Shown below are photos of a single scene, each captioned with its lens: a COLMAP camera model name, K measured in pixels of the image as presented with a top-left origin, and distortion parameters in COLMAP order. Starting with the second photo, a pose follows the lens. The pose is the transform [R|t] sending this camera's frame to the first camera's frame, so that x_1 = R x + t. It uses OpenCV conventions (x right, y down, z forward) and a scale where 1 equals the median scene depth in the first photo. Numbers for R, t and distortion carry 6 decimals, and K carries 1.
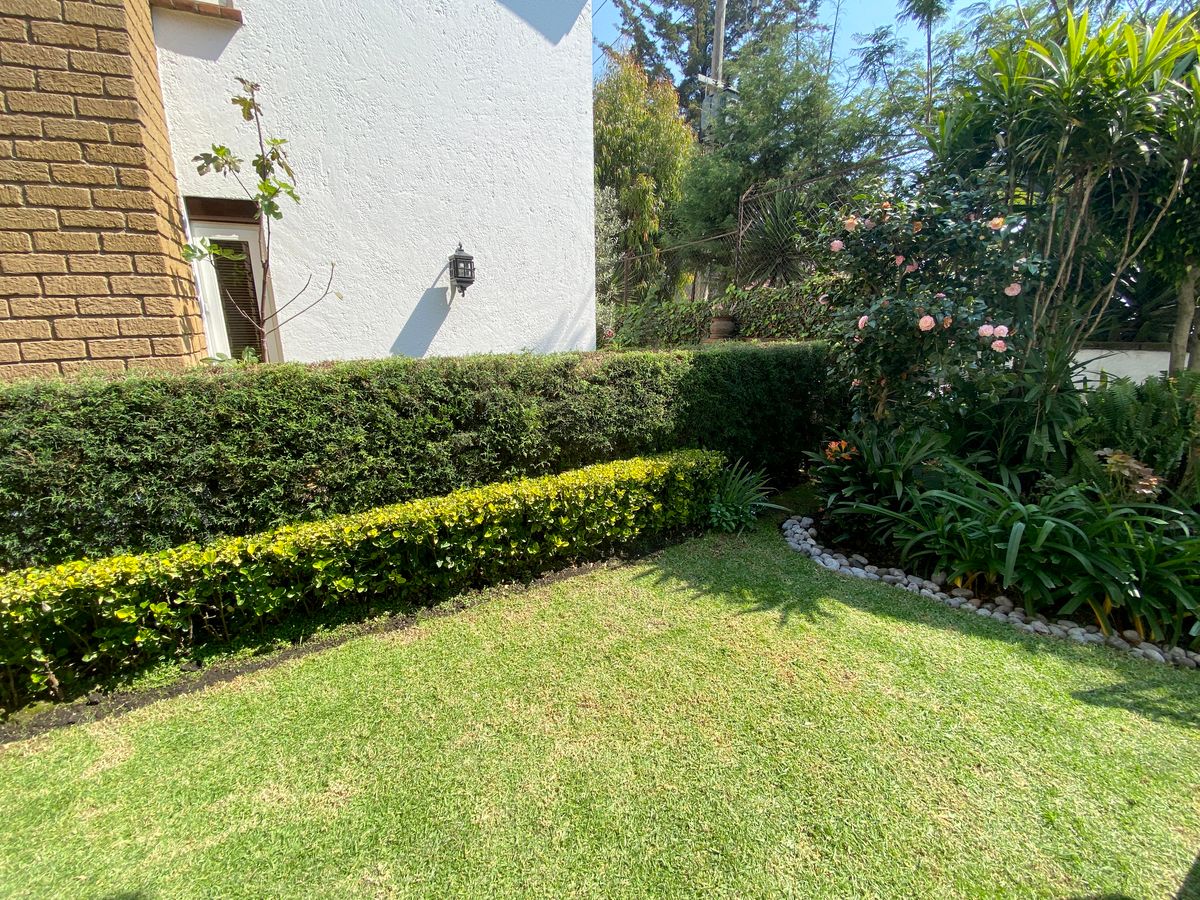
lens RADIAL K [[491.3, 0, 604.8], [0, 491.3, 455.2], [0, 0, 1]] dist [0.014131, -0.018912]
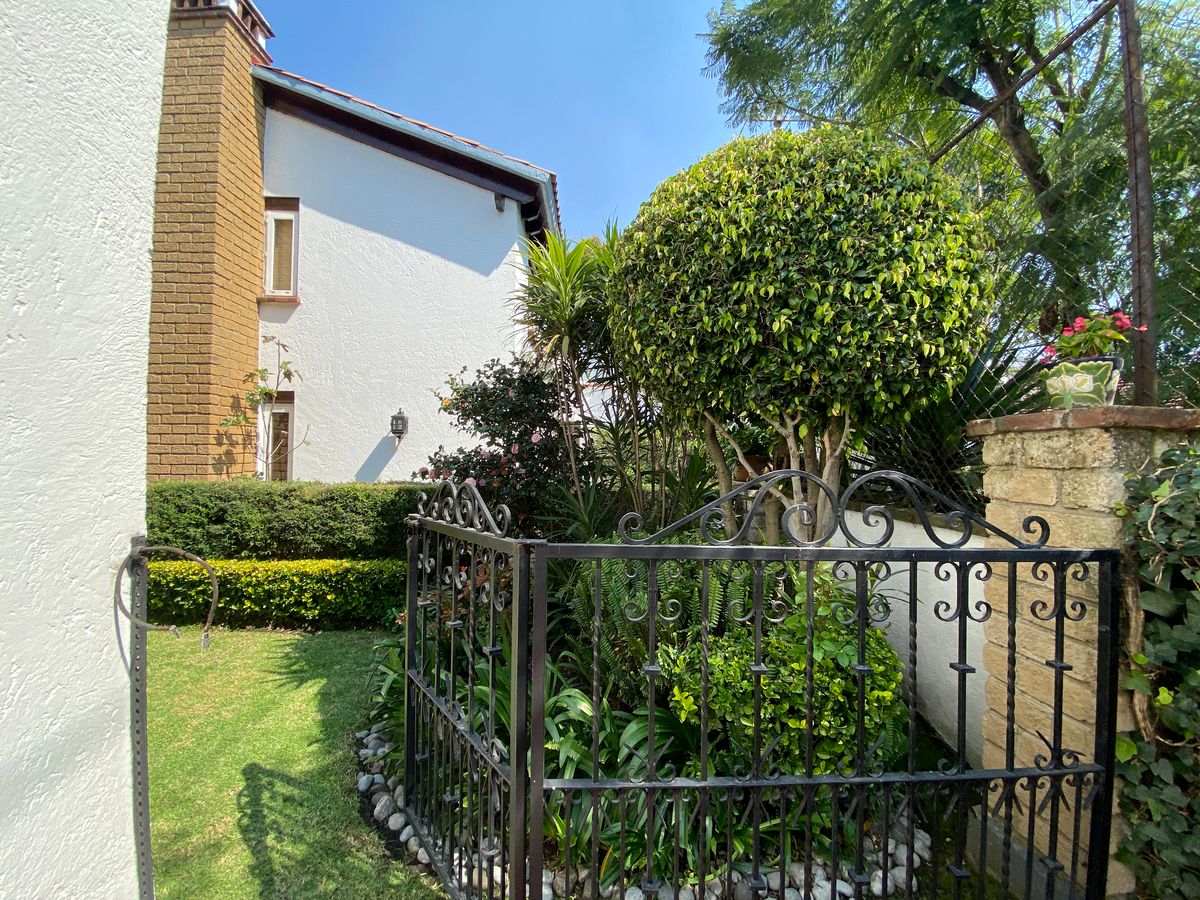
lens RADIAL K [[491.3, 0, 604.8], [0, 491.3, 455.2], [0, 0, 1]] dist [0.014131, -0.018912]
pose [[0.876170, 0.017617, -0.481680, 1.440391], [-0.140470, 0.965285, -0.220210, -0.079741], [0.461079, 0.260603, 0.848229, 0.089996]]
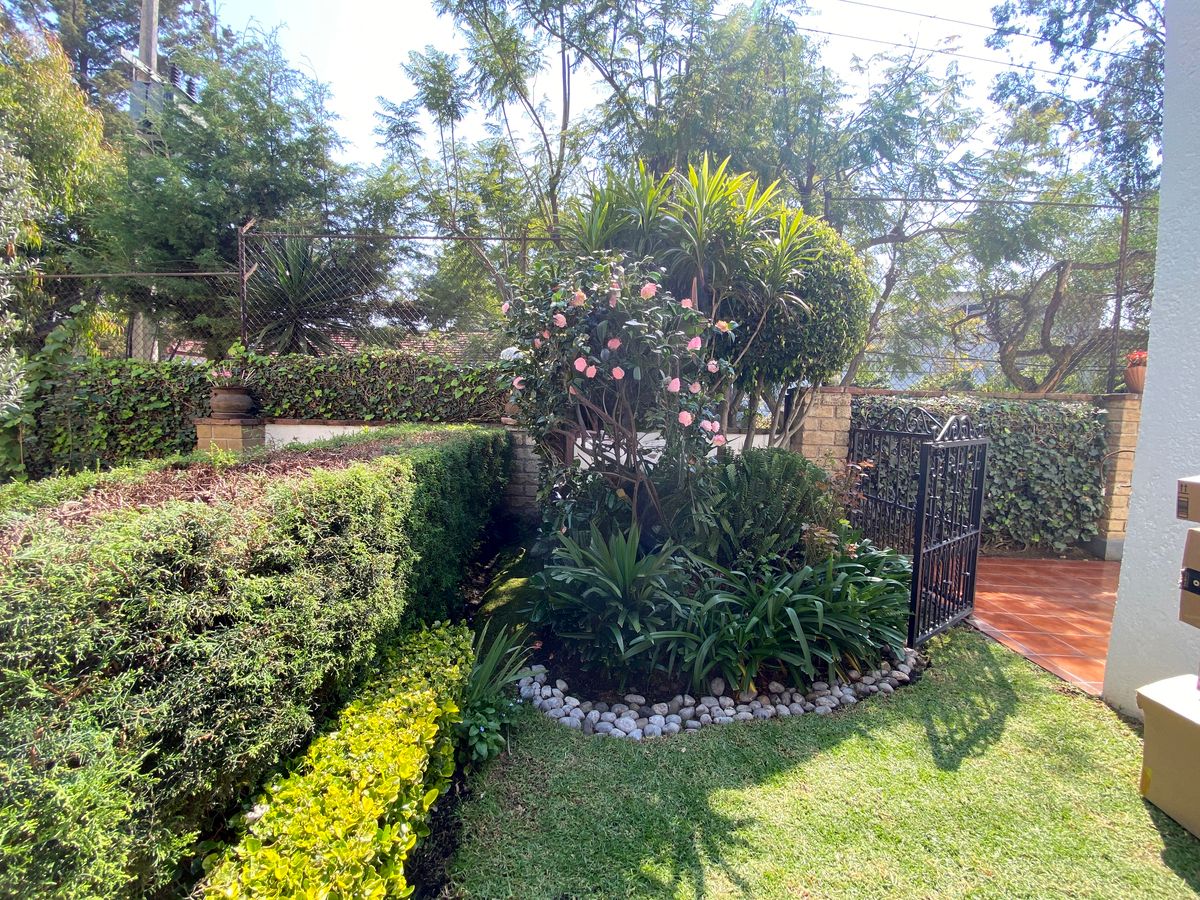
lens RADIAL K [[491.3, 0, 604.8], [0, 491.3, 455.2], [0, 0, 1]] dist [0.014131, -0.018912]
pose [[0.519116, -0.054918, 0.852937, -0.183338], [0.180127, 0.982550, -0.046366, -0.161841], [-0.835507, 0.177707, 0.519950, 0.575449]]
